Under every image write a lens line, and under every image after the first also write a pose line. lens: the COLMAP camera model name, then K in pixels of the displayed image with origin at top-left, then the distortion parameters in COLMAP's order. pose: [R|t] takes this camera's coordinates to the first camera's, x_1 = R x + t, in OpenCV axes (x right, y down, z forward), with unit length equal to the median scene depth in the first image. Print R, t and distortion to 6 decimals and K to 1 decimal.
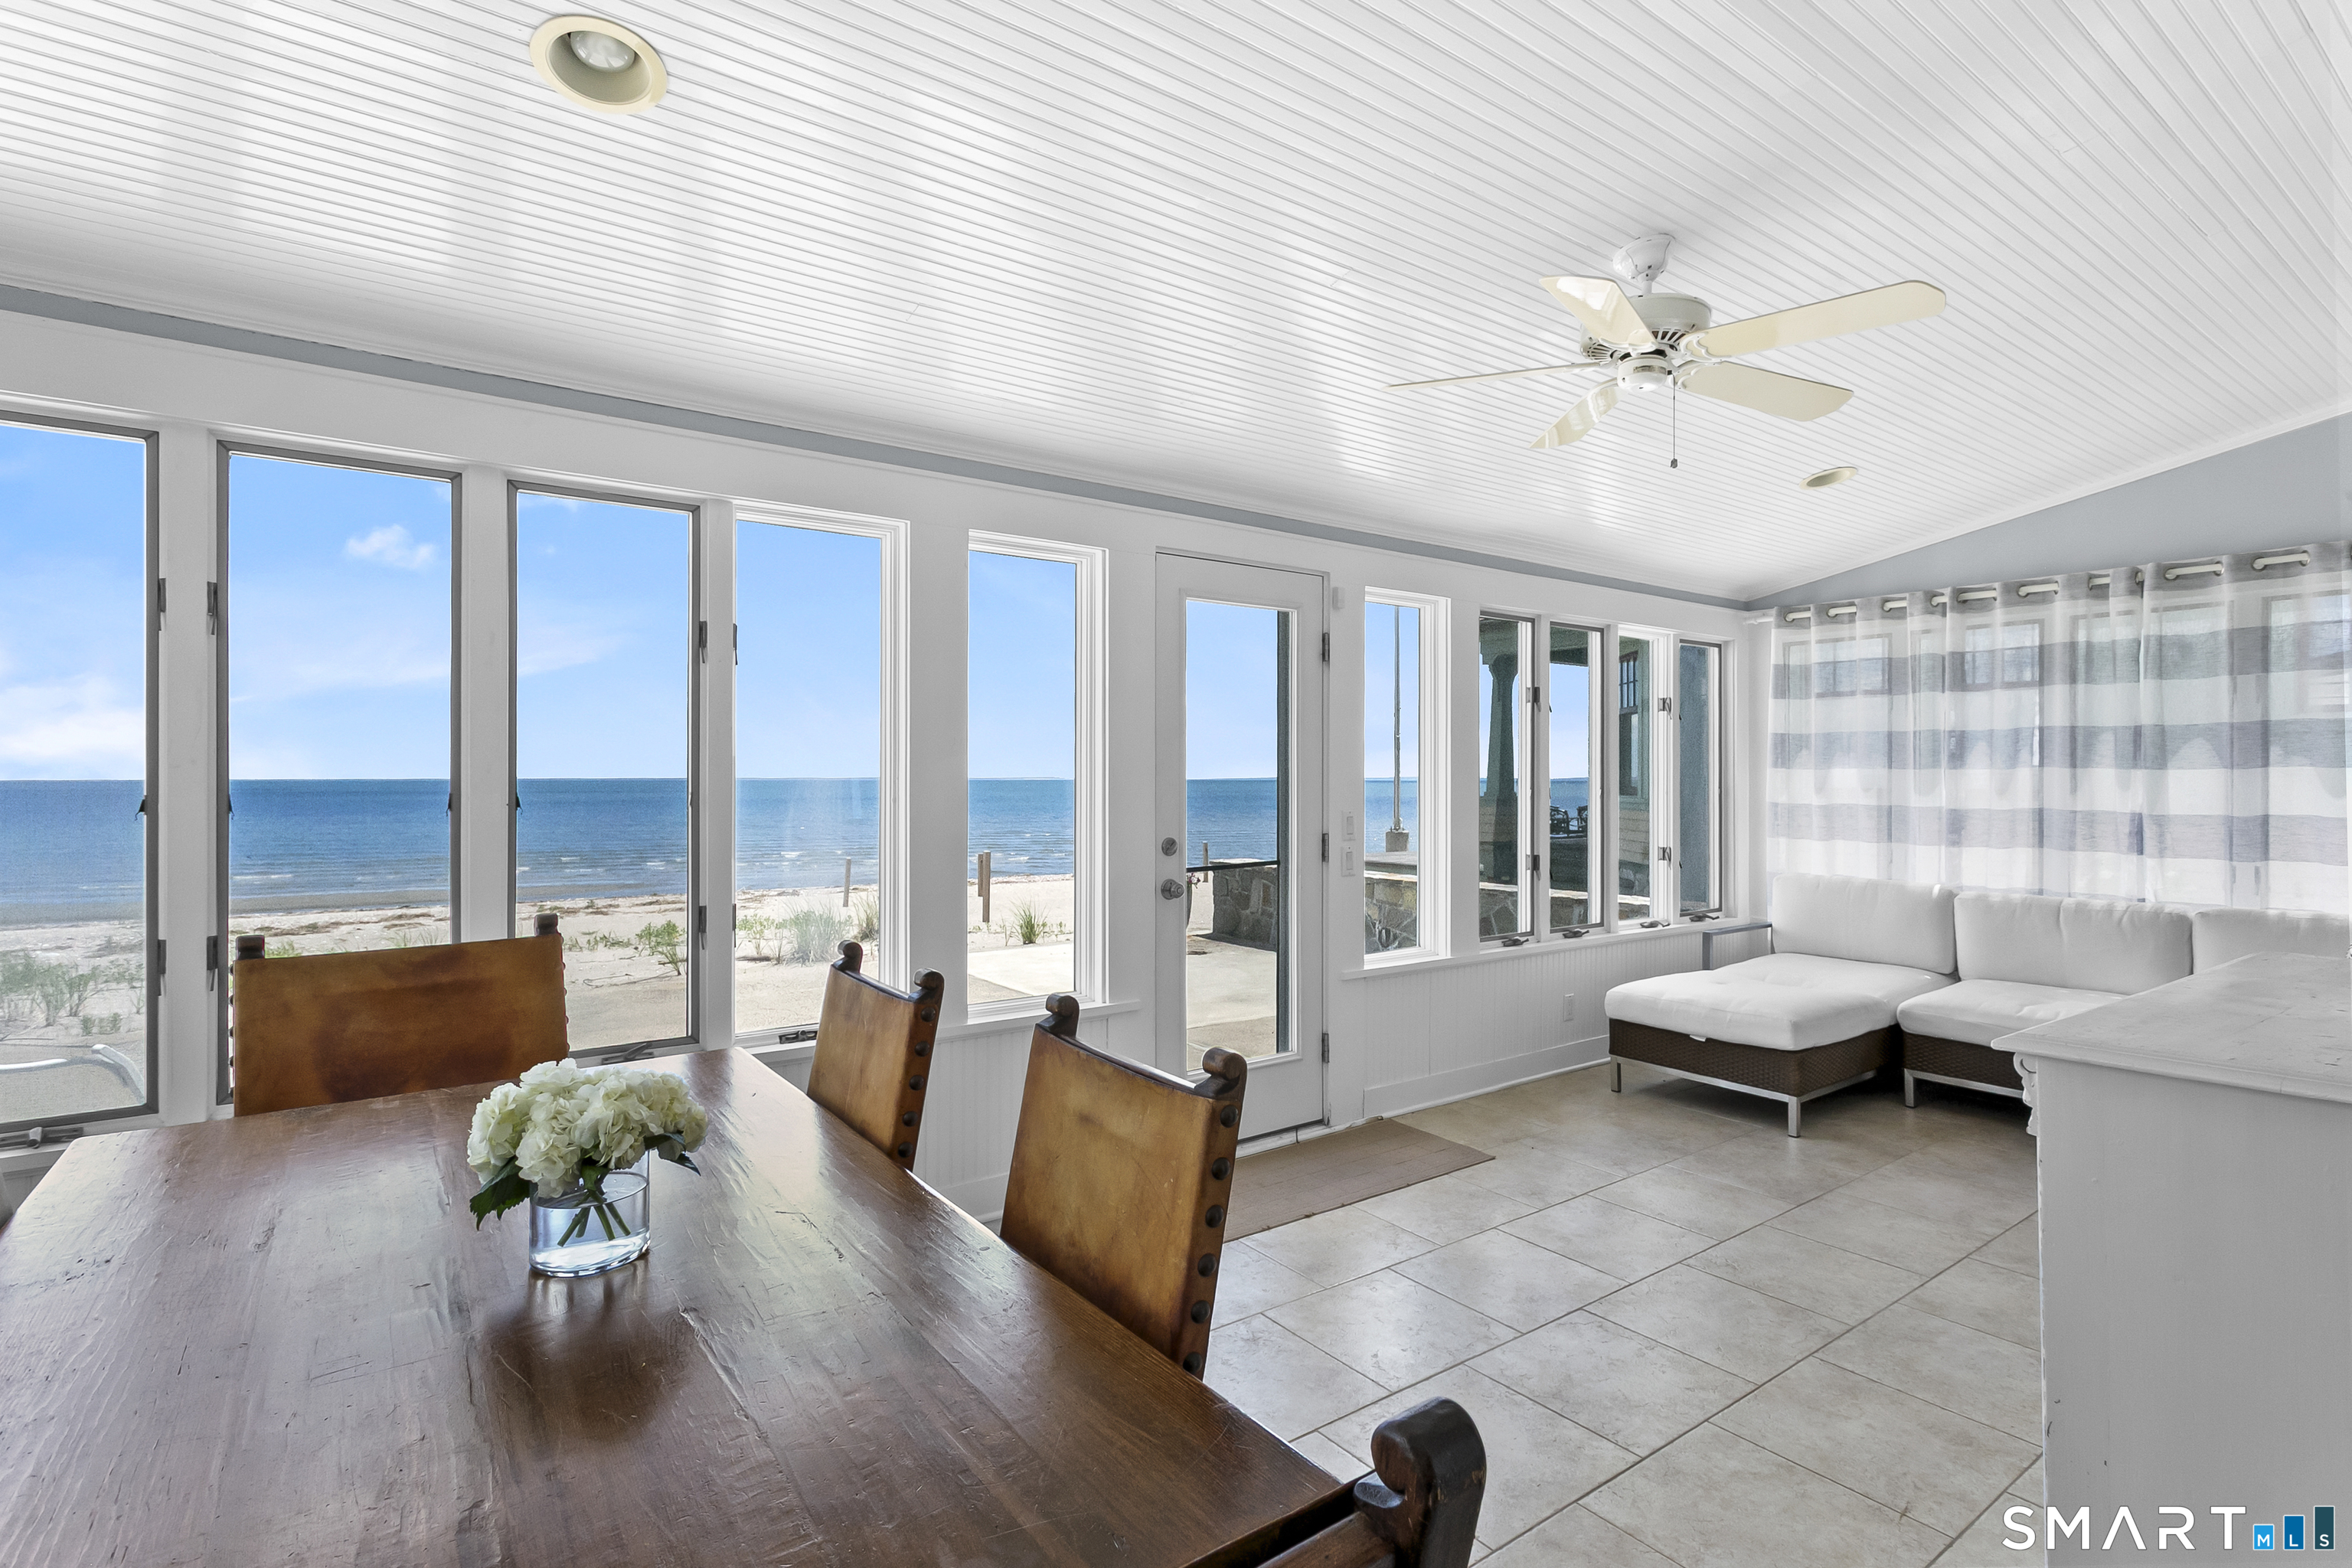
lens RADIAL K [[1143.5, 0, 1176.0], [0, 1143.5, 784.0], [0, 0, 1]] dist [0.000908, 0.008355]
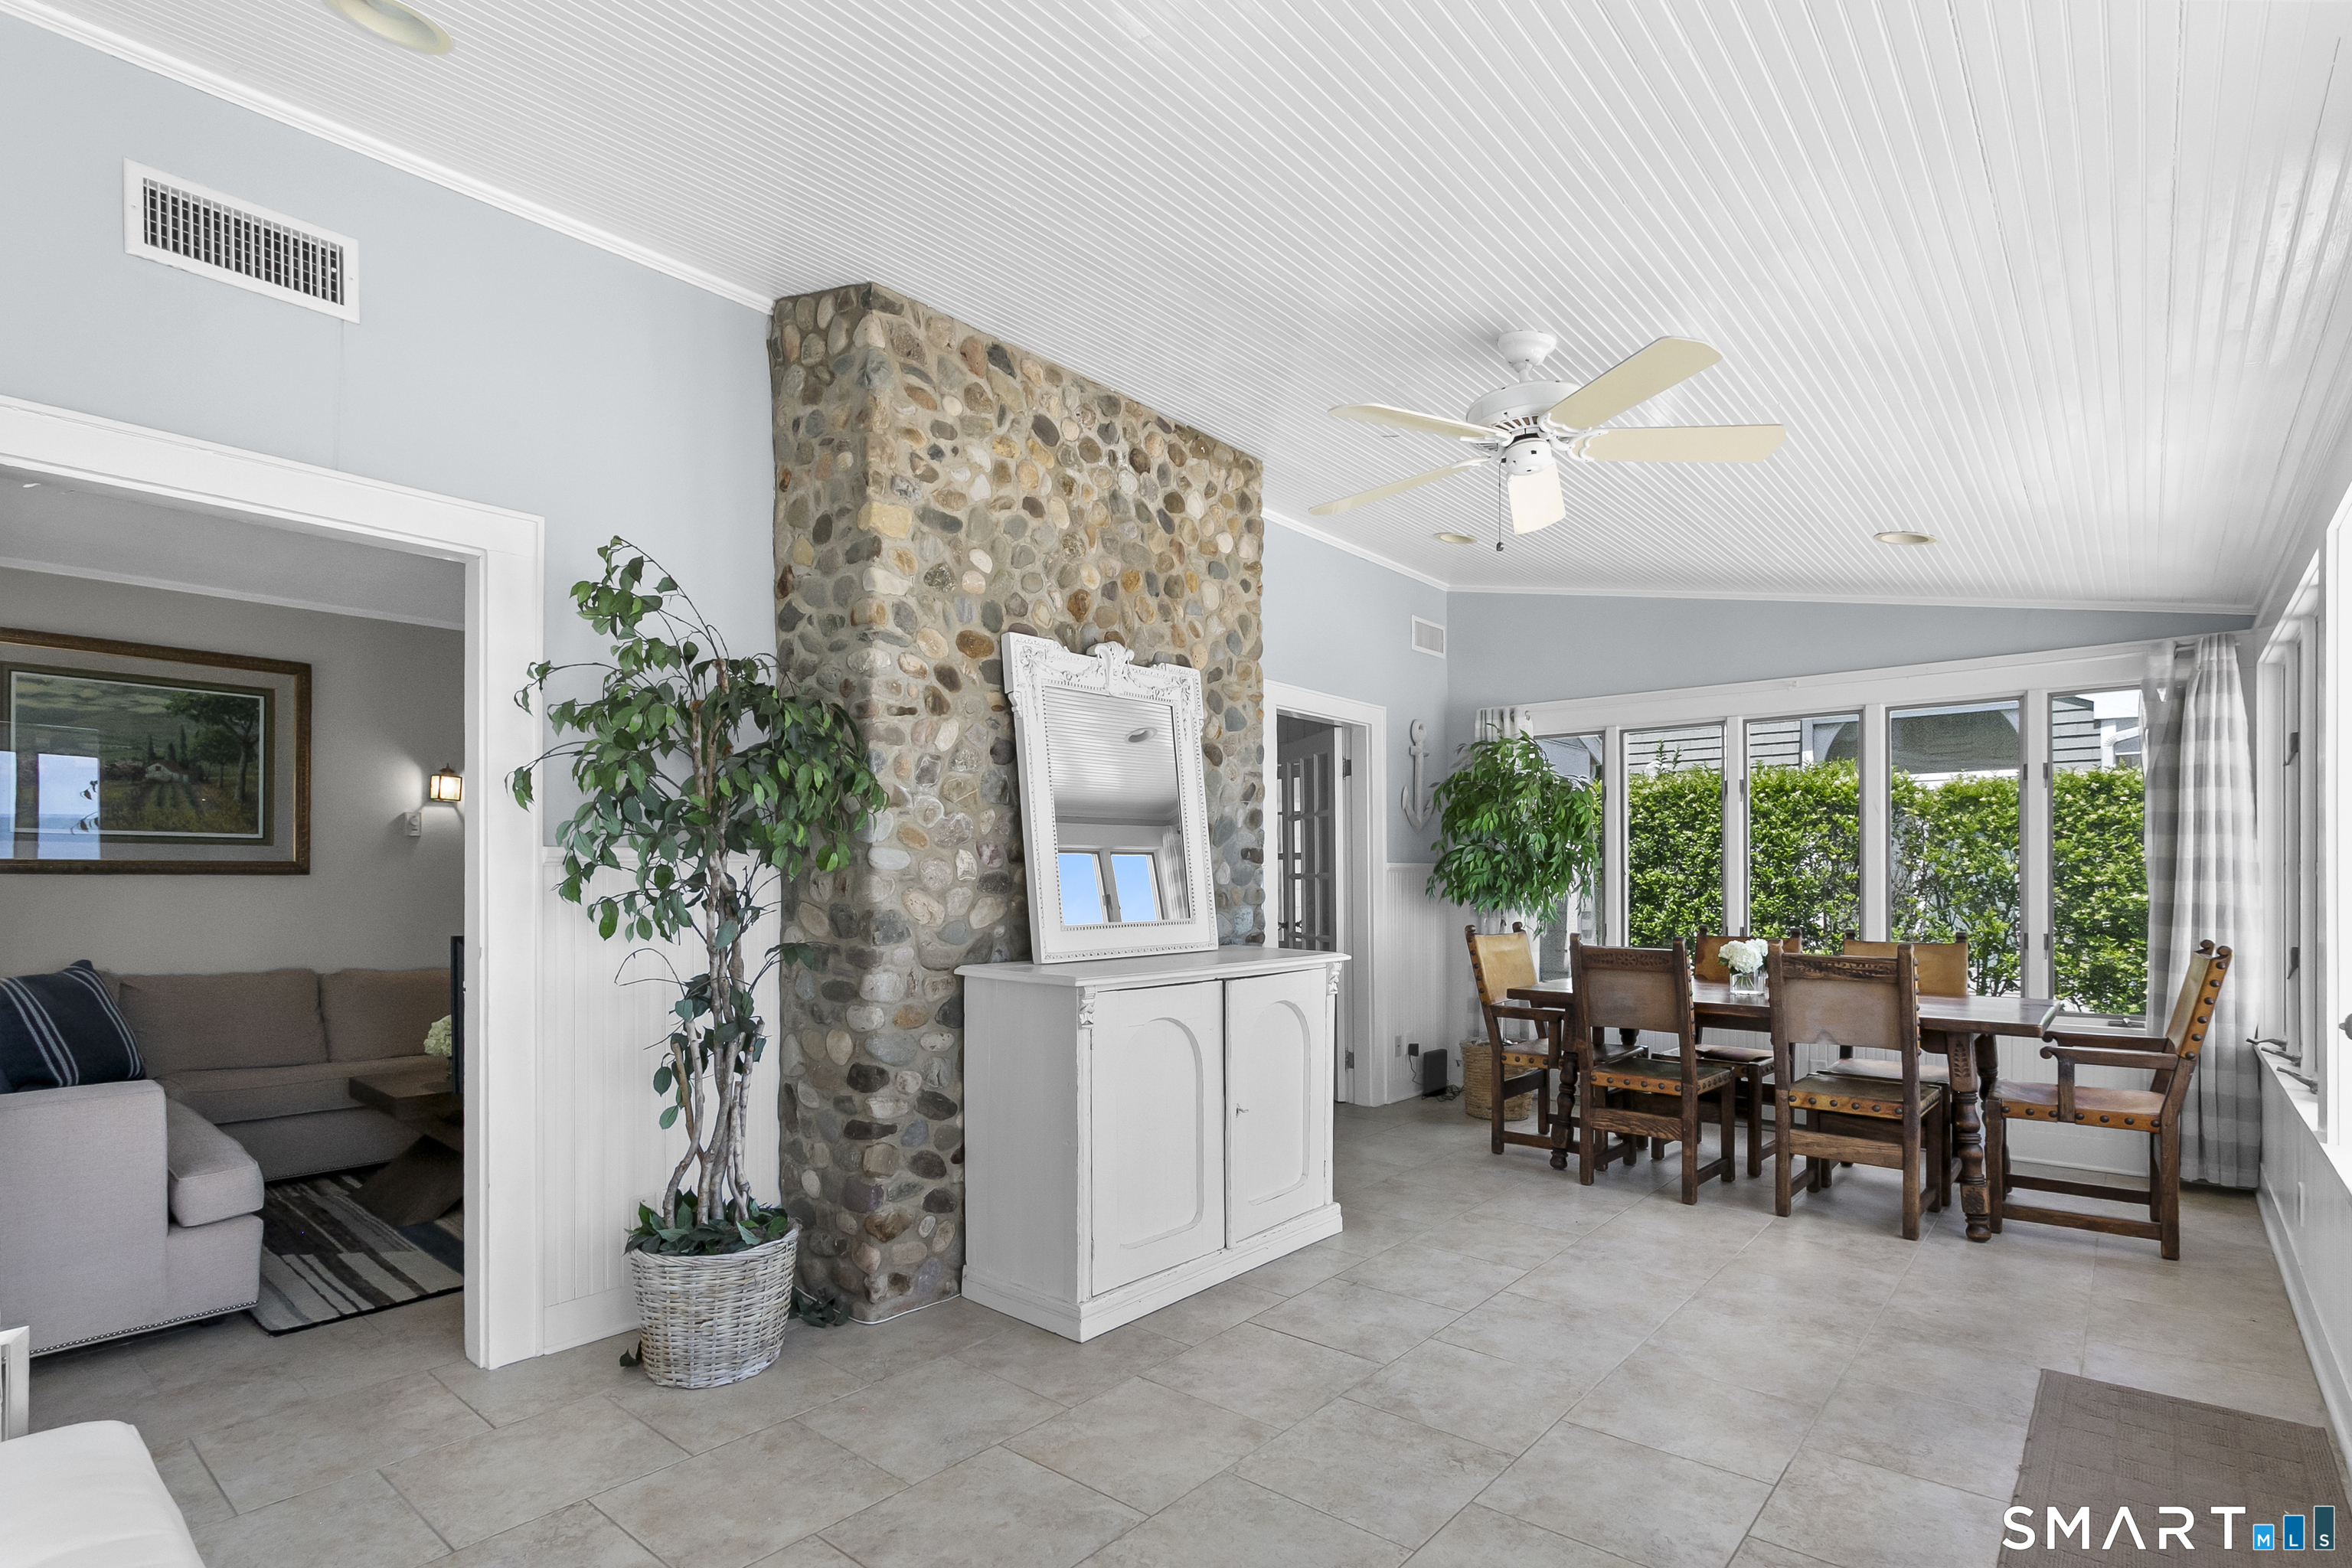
lens RADIAL K [[1141.2, 0, 1168.1], [0, 1141.2, 875.3], [0, 0, 1]] dist [-0.001672, 0.001127]
pose [[-0.973844, -0.005493, -0.227151, 0.914641], [-0.005945, 0.999981, 0.001303, 0.024901], [0.227139, 0.002620, -0.973859, 1.830425]]
